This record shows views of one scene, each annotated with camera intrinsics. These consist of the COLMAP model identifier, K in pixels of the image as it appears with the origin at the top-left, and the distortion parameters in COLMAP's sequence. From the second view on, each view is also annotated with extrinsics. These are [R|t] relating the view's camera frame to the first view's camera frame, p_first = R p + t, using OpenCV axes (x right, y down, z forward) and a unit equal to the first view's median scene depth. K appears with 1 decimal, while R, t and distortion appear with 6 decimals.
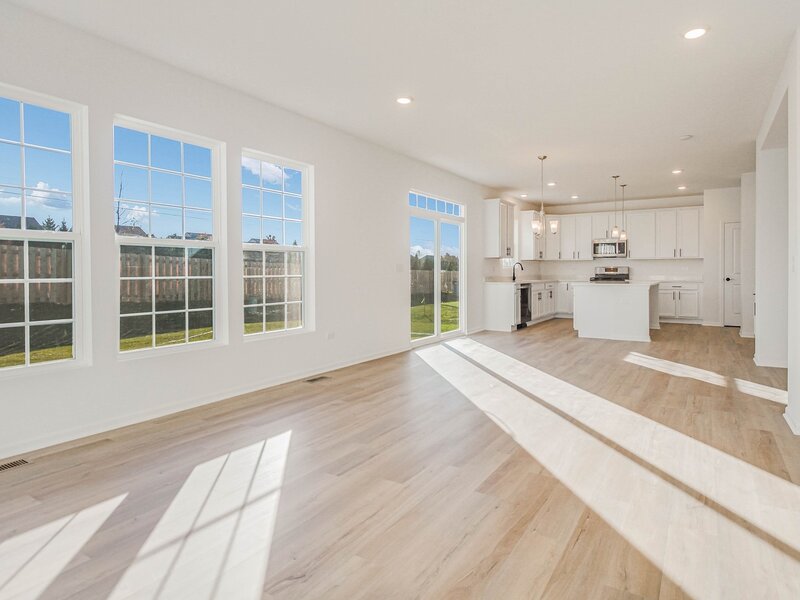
lens RADIAL K [[428.8, 0, 460.5], [0, 428.8, 279.6], [0, 0, 1]] dist [0.002934, 0.000147]
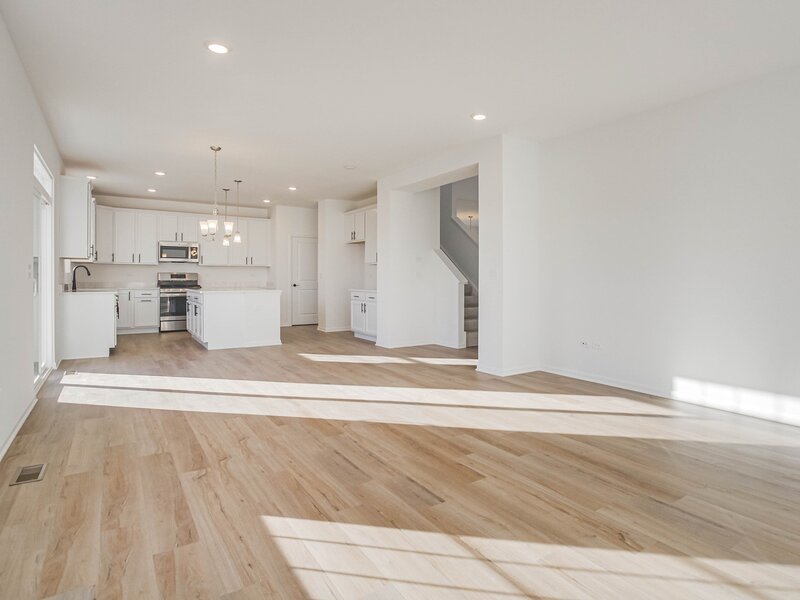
lens RADIAL K [[445.5, 0, 401.1], [0, 445.5, 285.0], [0, 0, 1]] dist [-0.004440, -0.000815]
pose [[0.488310, -0.006882, 0.872643, -0.280810], [0.009858, 0.999949, 0.002370, -0.001874], [-0.872614, 0.007445, 0.488353, 0.149279]]
